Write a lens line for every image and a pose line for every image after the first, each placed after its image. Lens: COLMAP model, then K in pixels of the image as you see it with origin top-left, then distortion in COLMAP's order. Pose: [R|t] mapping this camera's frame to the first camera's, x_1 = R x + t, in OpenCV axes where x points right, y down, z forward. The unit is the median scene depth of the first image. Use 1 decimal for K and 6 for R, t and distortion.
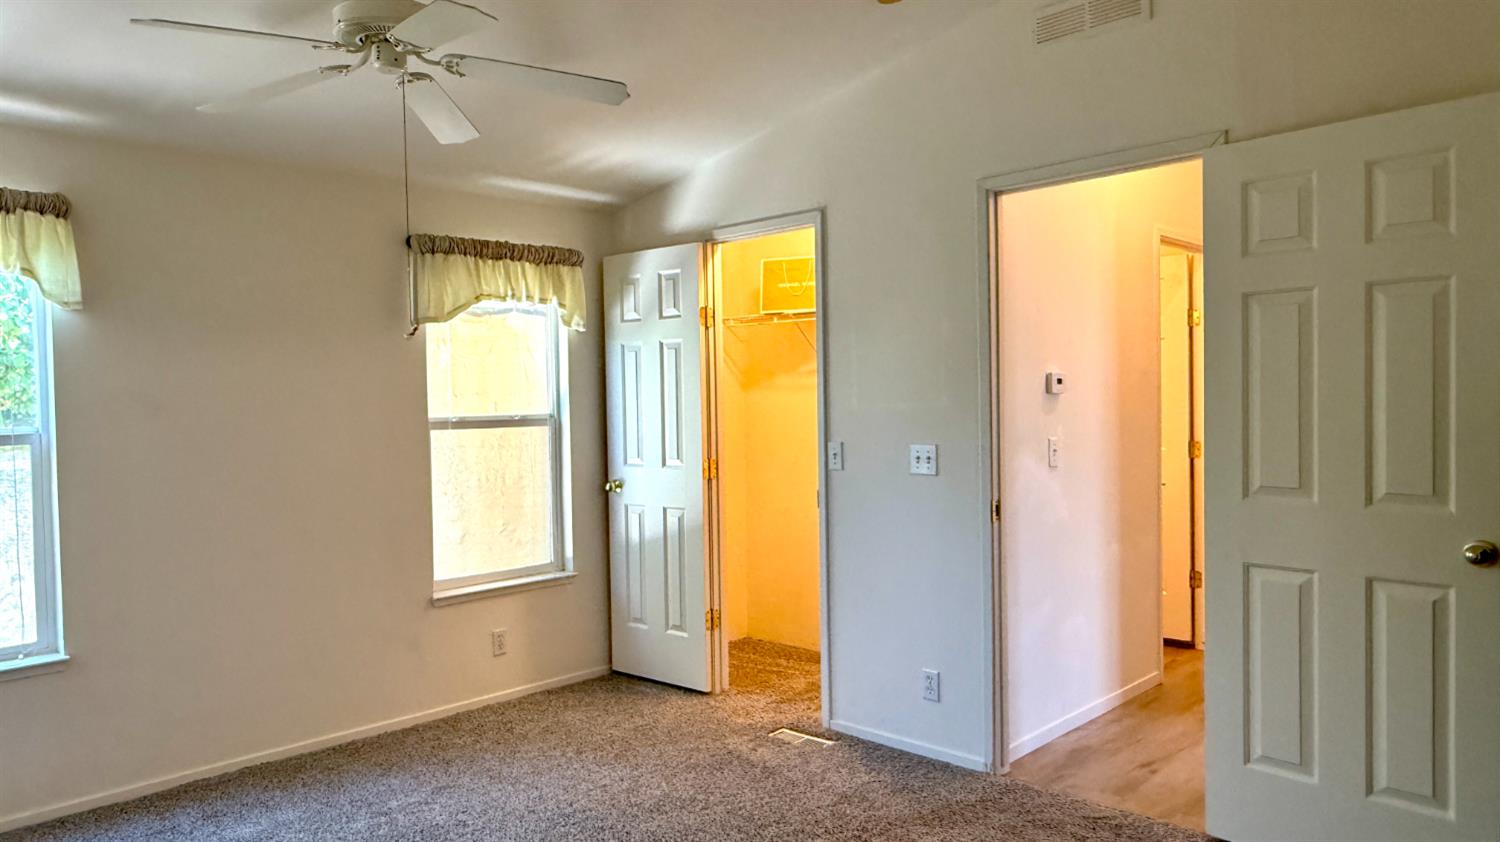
lens RADIAL K [[976.3, 0, 750.0], [0, 976.3, 421.0], [0, 0, 1]] dist [0.001253, 0.001485]
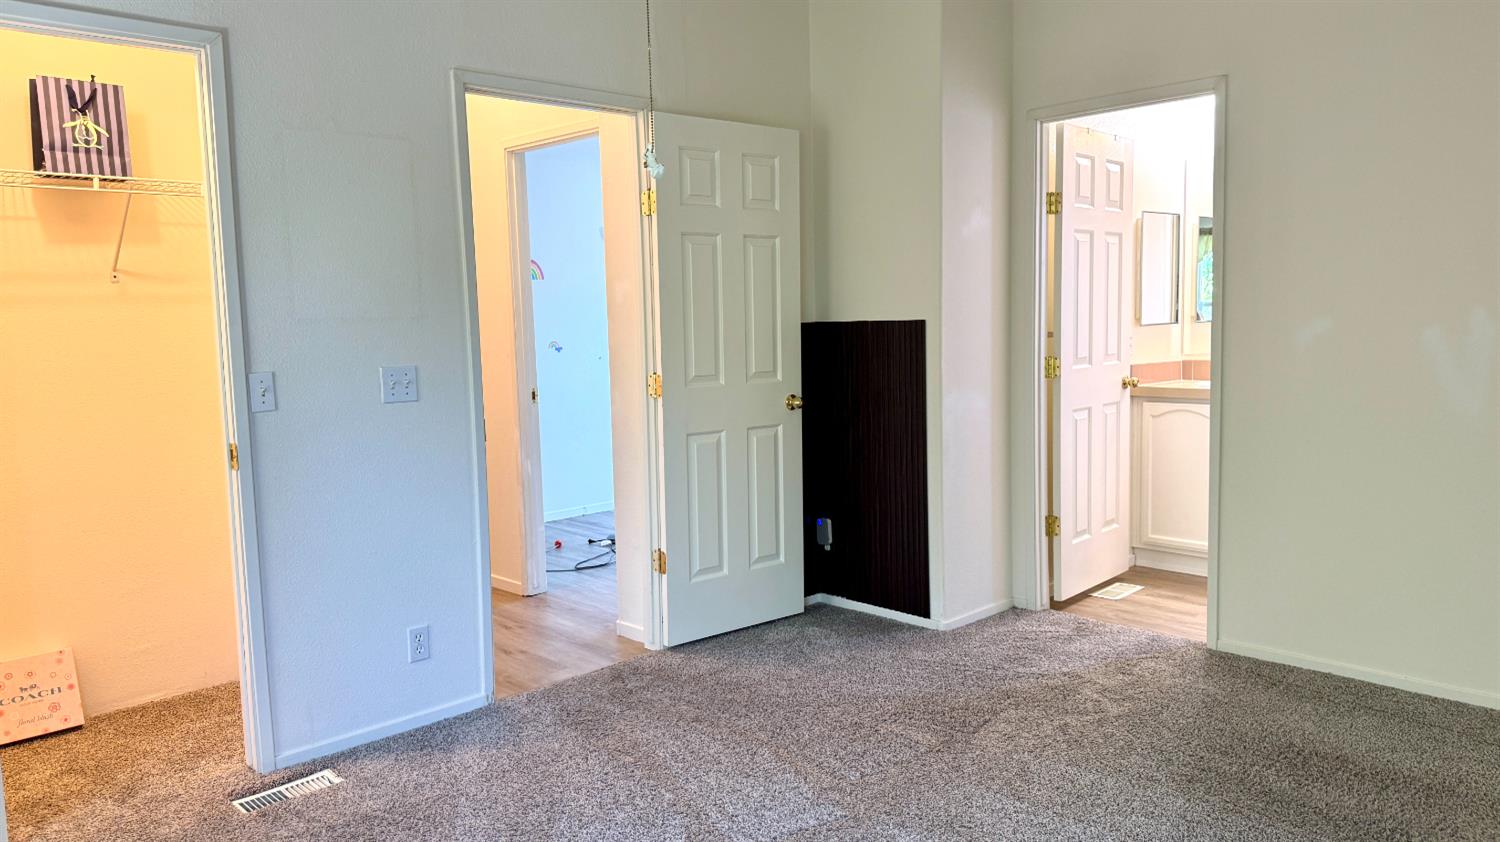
lens RADIAL K [[1044.0, 0, 750.0], [0, 1044.0, 421.0], [0, 0, 1]] dist [-0.000276, -0.001741]
pose [[0.032140, -0.088017, 0.995600, -0.737880], [0.039980, 0.995431, 0.086711, 0.004953], [-0.998683, 0.037017, 0.035512, 0.689553]]
